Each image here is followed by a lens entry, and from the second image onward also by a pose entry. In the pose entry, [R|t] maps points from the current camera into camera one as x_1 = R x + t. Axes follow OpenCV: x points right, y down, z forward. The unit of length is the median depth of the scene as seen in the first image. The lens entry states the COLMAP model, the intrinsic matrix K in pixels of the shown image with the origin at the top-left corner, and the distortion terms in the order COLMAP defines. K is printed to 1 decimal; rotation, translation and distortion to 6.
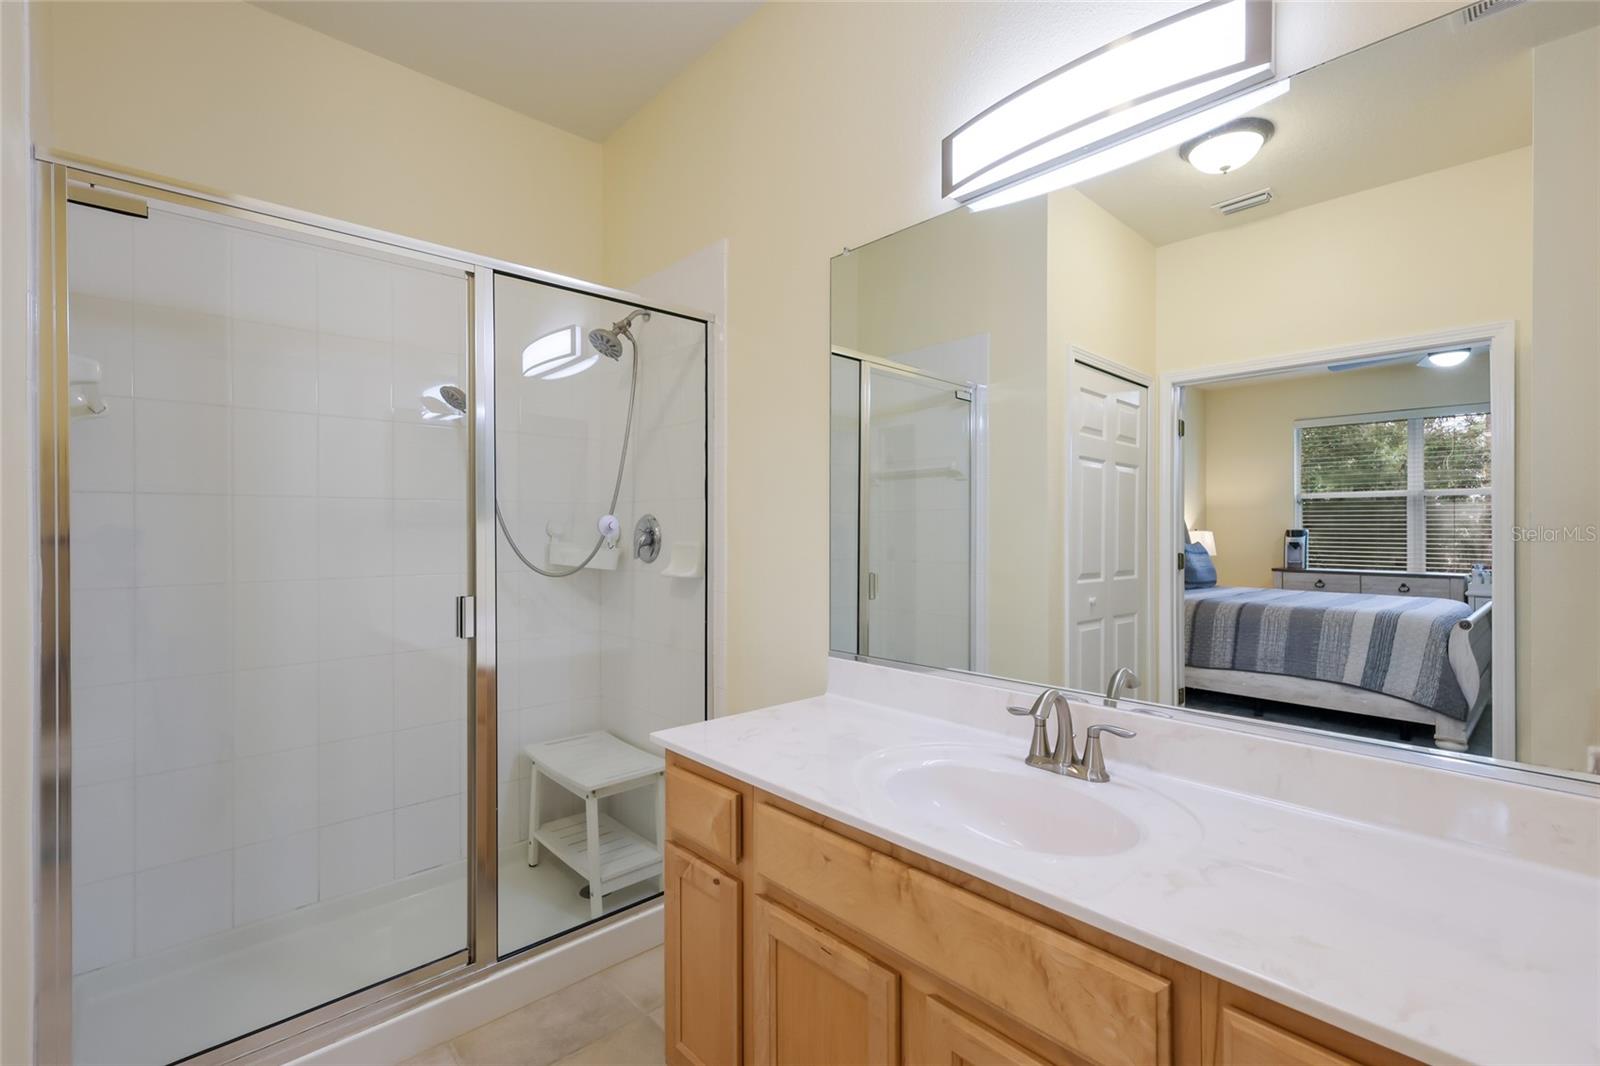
lens RADIAL K [[706.9, 0, 802.5], [0, 706.9, 530.0], [0, 0, 1]] dist [0.016150, -0.000069]
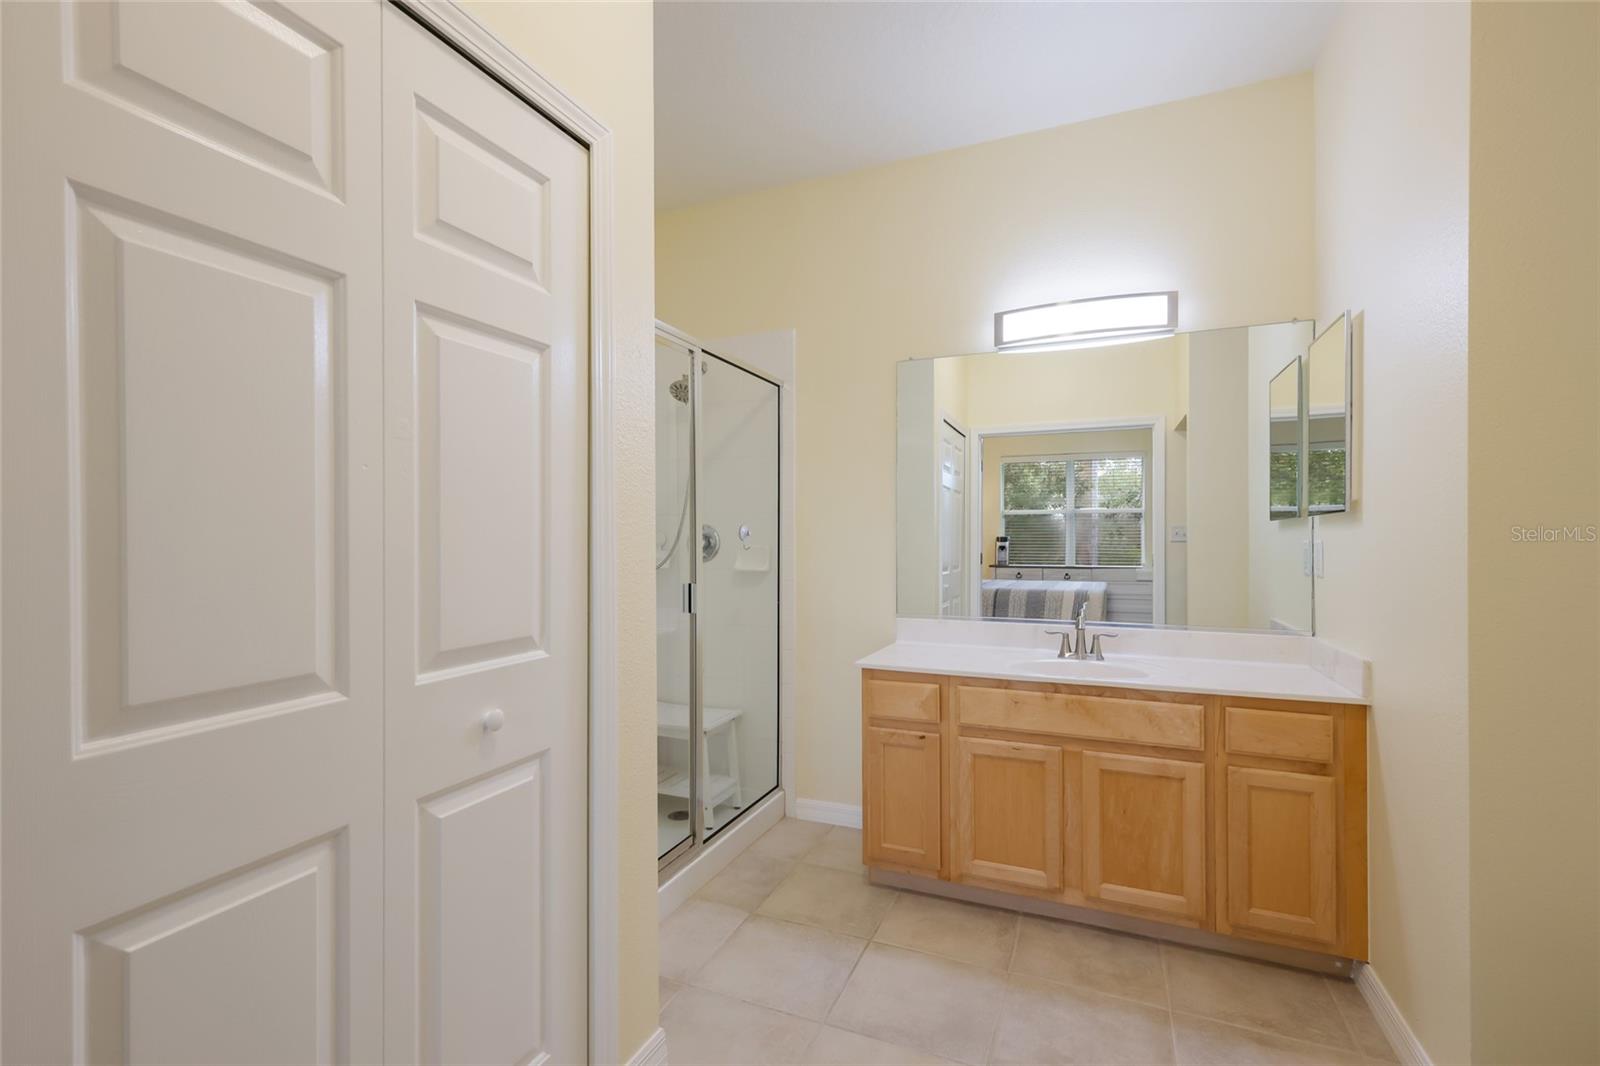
lens RADIAL K [[706.9, 0, 793.4], [0, 706.9, 534.9], [0, 0, 1]] dist [0.016150, -0.000069]
pose [[0.915896, 0.002295, 0.401408, -0.376807], [-0.001051, 0.999994, -0.003320, 0.001751], [-0.401413, 0.002619, 0.915893, -0.157166]]
